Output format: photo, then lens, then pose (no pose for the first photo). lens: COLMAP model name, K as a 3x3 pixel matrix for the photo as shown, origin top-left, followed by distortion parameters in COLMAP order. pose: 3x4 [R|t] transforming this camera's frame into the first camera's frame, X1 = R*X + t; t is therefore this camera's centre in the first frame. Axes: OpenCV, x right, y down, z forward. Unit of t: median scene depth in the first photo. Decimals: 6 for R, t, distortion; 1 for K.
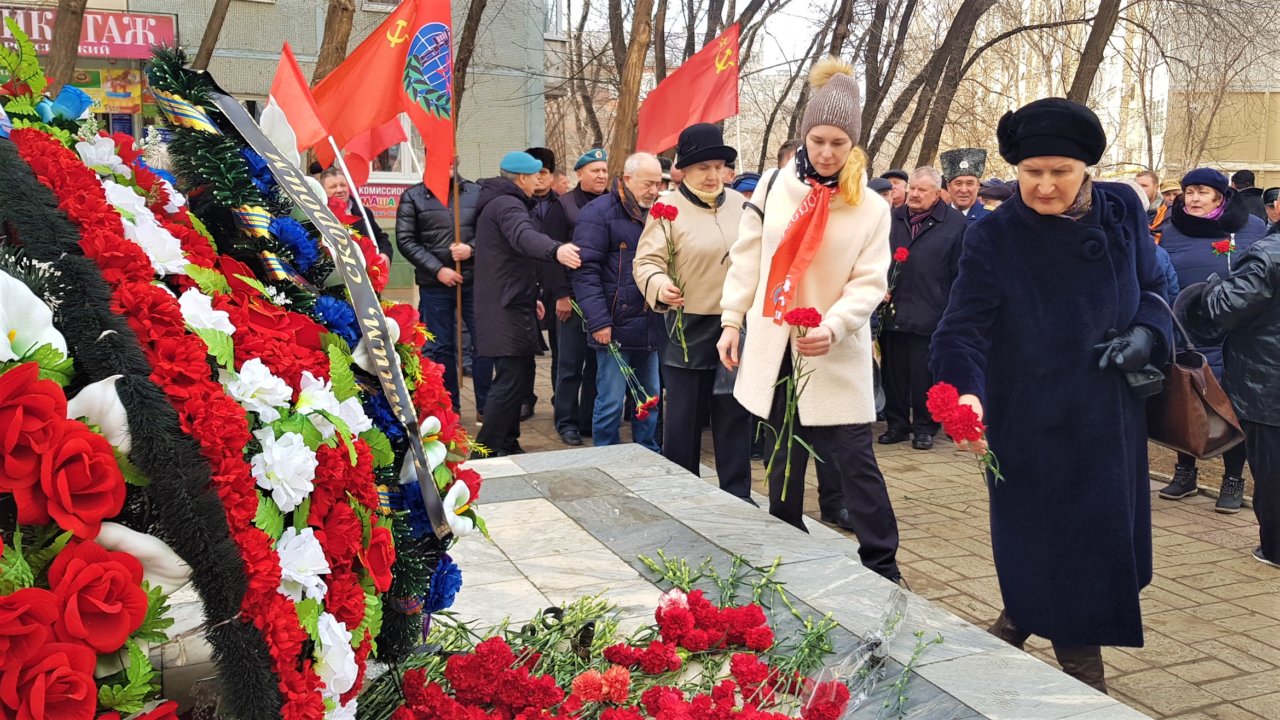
lens RADIAL K [[1081.0, 0, 667.9], [0, 1081.0, 338.4], [0, 0, 1]] dist [0.053343, -0.093931]
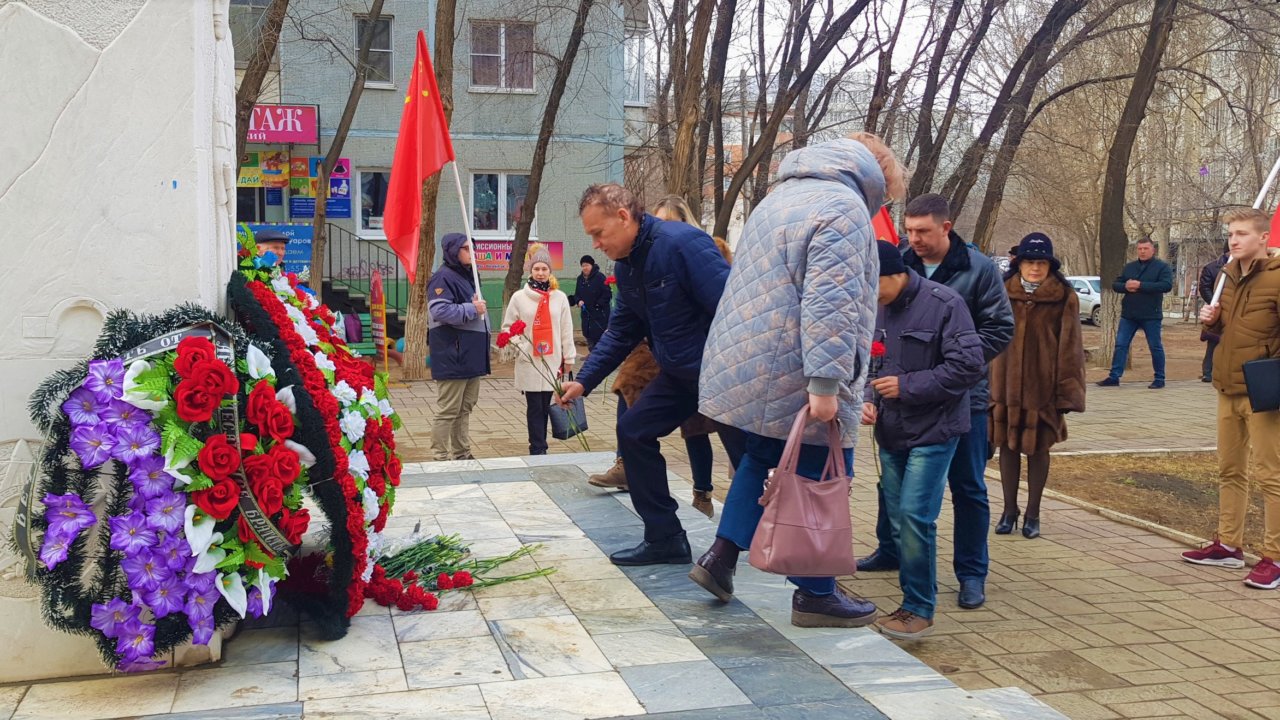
lens RADIAL K [[1060.3, 0, 541.7], [0, 1060.3, 321.4], [0, 0, 1]] dist [0.083598, -0.115181]
pose [[0.977734, 0.004383, -0.209802, 0.401565], [-0.015556, 0.998545, -0.051633, 0.001647], [0.209270, 0.053747, 0.976380, -0.897138]]
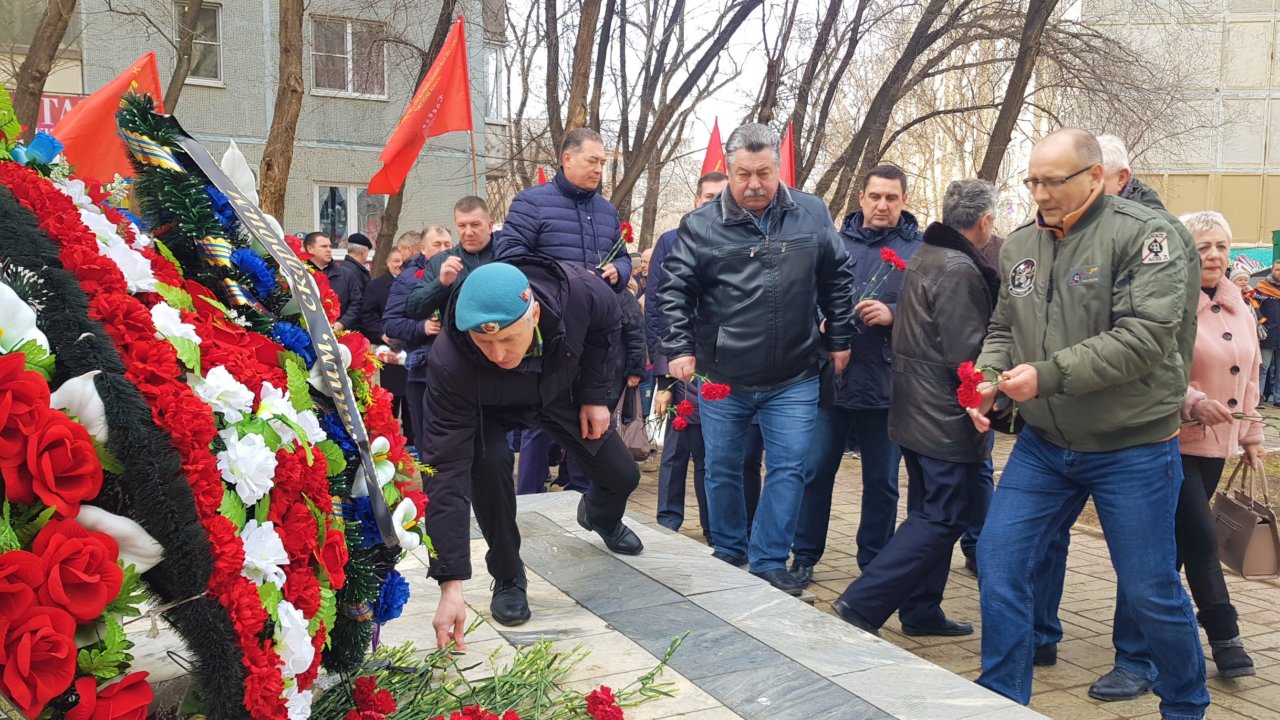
lens RADIAL K [[1036.3, 0, 633.0], [0, 1036.3, 387.6], [0, 0, 1]] dist [0.051270, -0.090425]
pose [[0.999614, -0.004083, 0.027476, 0.004413], [0.004714, 0.999726, -0.022940, 0.047192], [-0.027374, 0.023060, 0.999359, -0.040826]]
